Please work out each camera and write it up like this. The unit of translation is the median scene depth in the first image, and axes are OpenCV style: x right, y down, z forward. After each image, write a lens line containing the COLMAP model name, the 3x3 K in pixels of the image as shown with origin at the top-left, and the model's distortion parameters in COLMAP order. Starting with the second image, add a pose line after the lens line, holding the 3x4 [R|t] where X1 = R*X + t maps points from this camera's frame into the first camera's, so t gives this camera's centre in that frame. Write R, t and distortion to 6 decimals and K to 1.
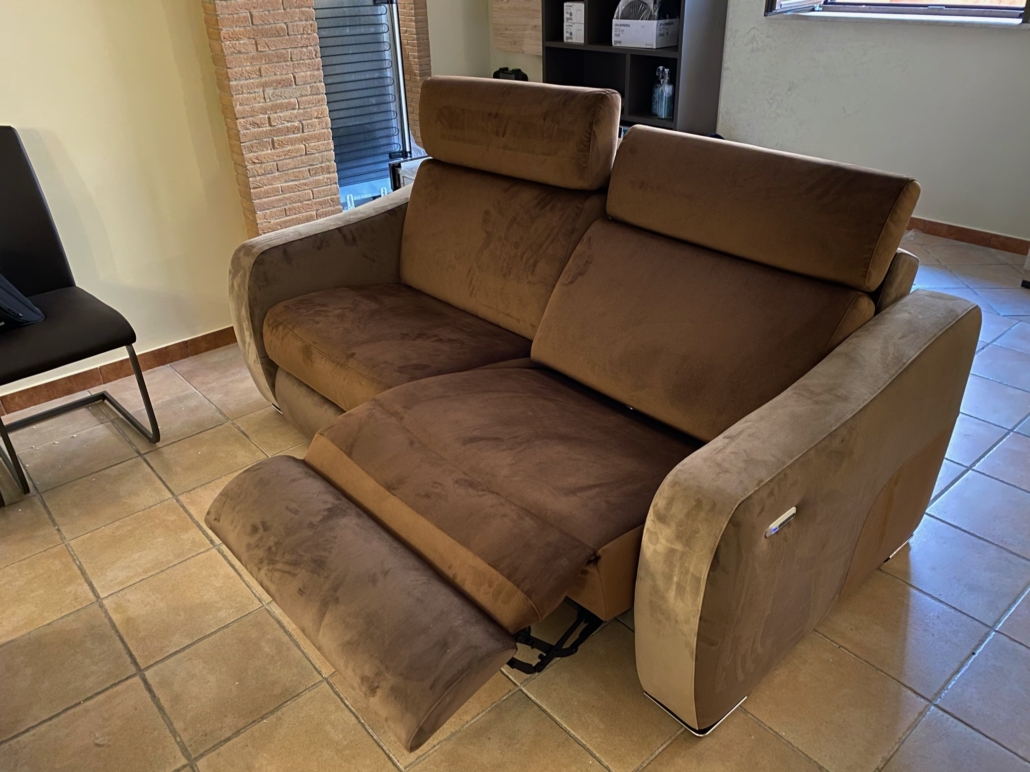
lens RADIAL K [[786.3, 0, 515.1], [0, 786.3, 385.2], [0, 0, 1]] dist [0.028117, -0.024021]
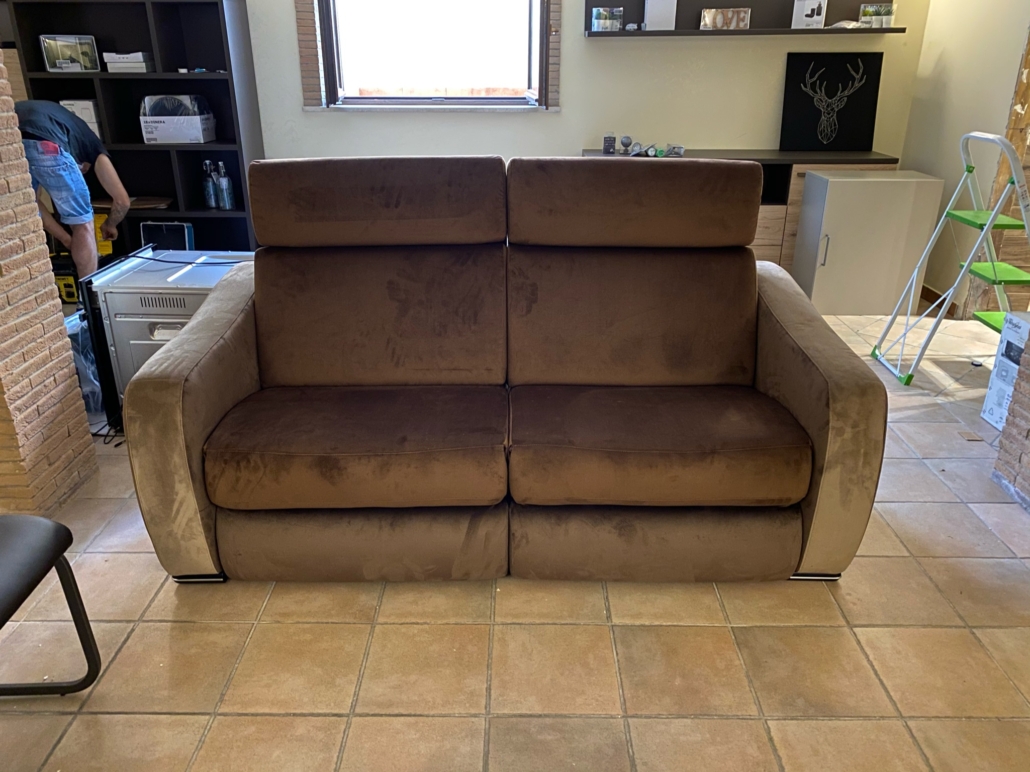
lens RADIAL K [[786.3, 0, 517.7], [0, 786.3, 382.9], [0, 0, 1]] dist [0.028117, -0.024021]
pose [[0.658891, -0.263817, 0.704460, -0.658087], [0.346962, 0.937503, 0.026572, -0.068901], [-0.667443, 0.226912, 0.709246, 0.206484]]
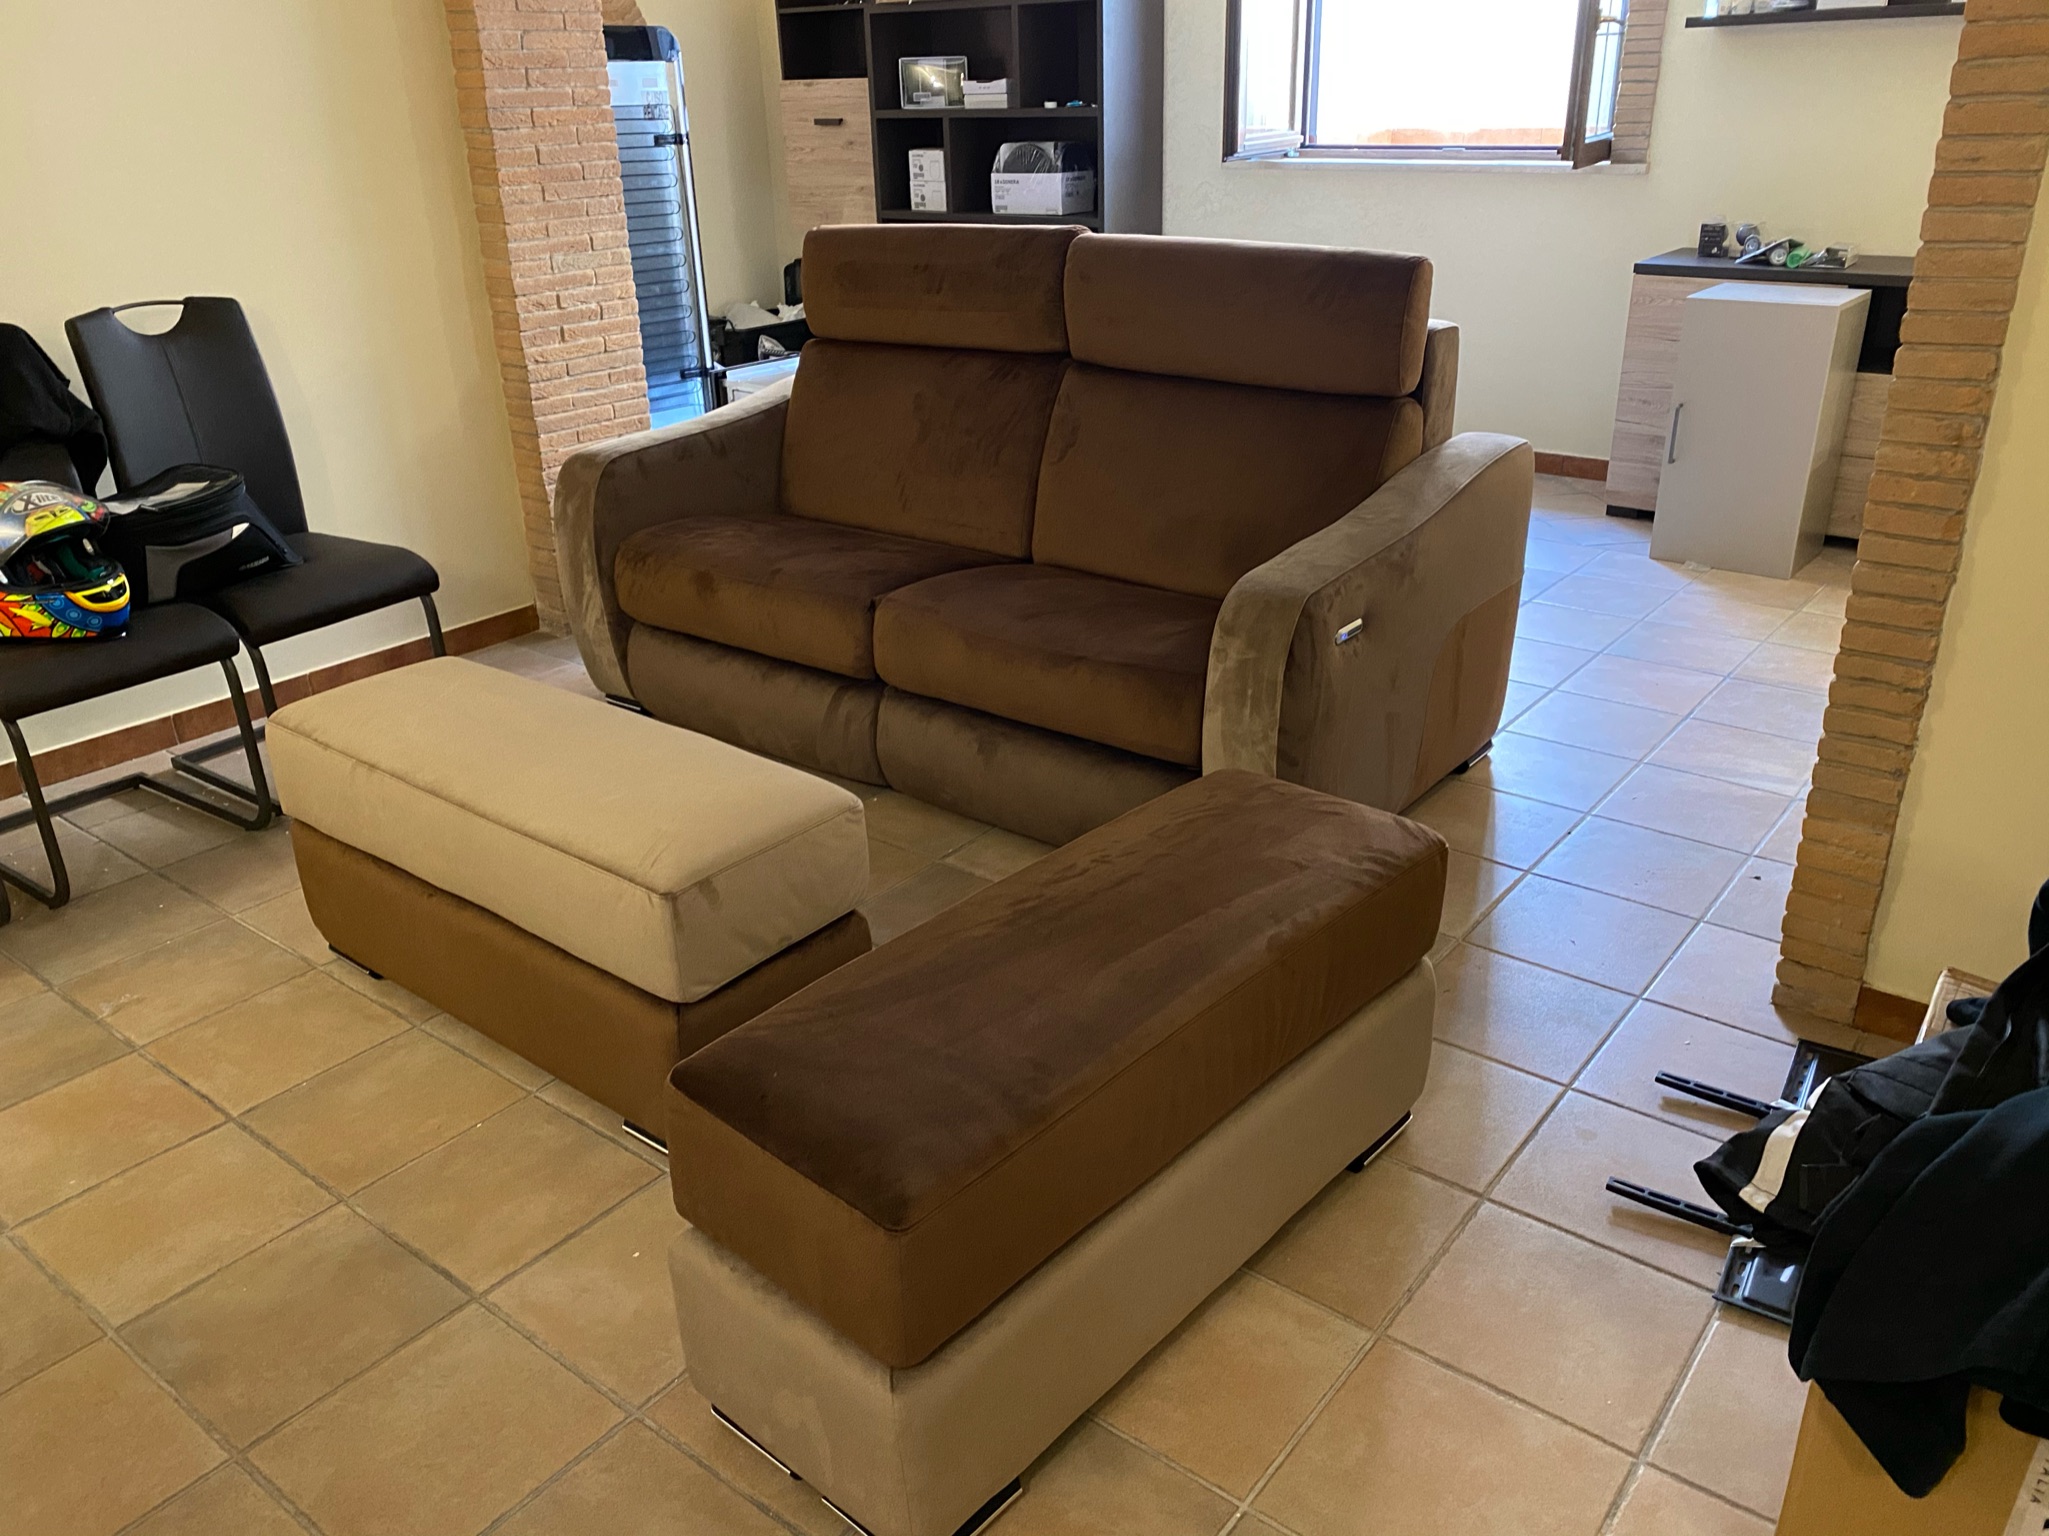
lens RADIAL K [[1564.2, 0, 1025.5], [0, 1564.2, 756.9], [0, 0, 1]] dist [0.028117, -0.024021]
pose [[0.981926, -0.072741, 0.174729, -0.217093], [0.089507, 0.991906, -0.090065, 0.258476], [-0.166763, 0.104077, 0.980489, -0.430109]]
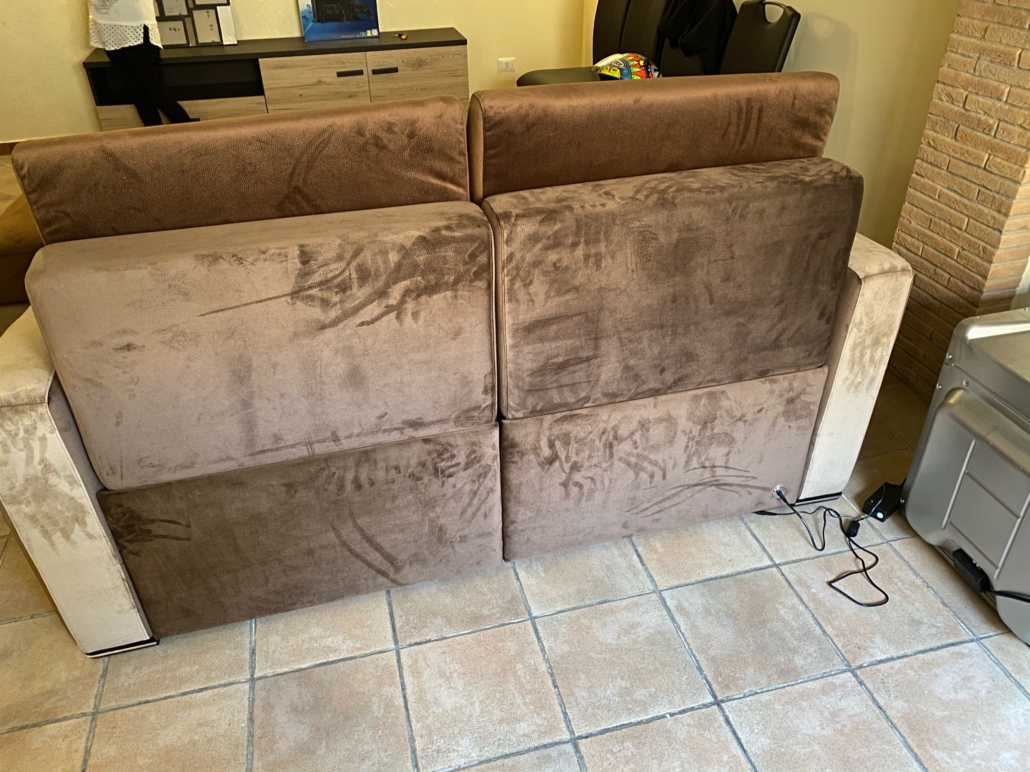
lens RADIAL K [[786.3, 0, 516.6], [0, 786.3, 388.2], [0, 0, 1]] dist [0.028117, -0.024021]
pose [[-0.444670, 0.526238, -0.724805, 0.636521], [-0.405845, 0.603001, 0.686790, -0.609172], [0.798473, 0.599553, -0.054565, 1.047463]]
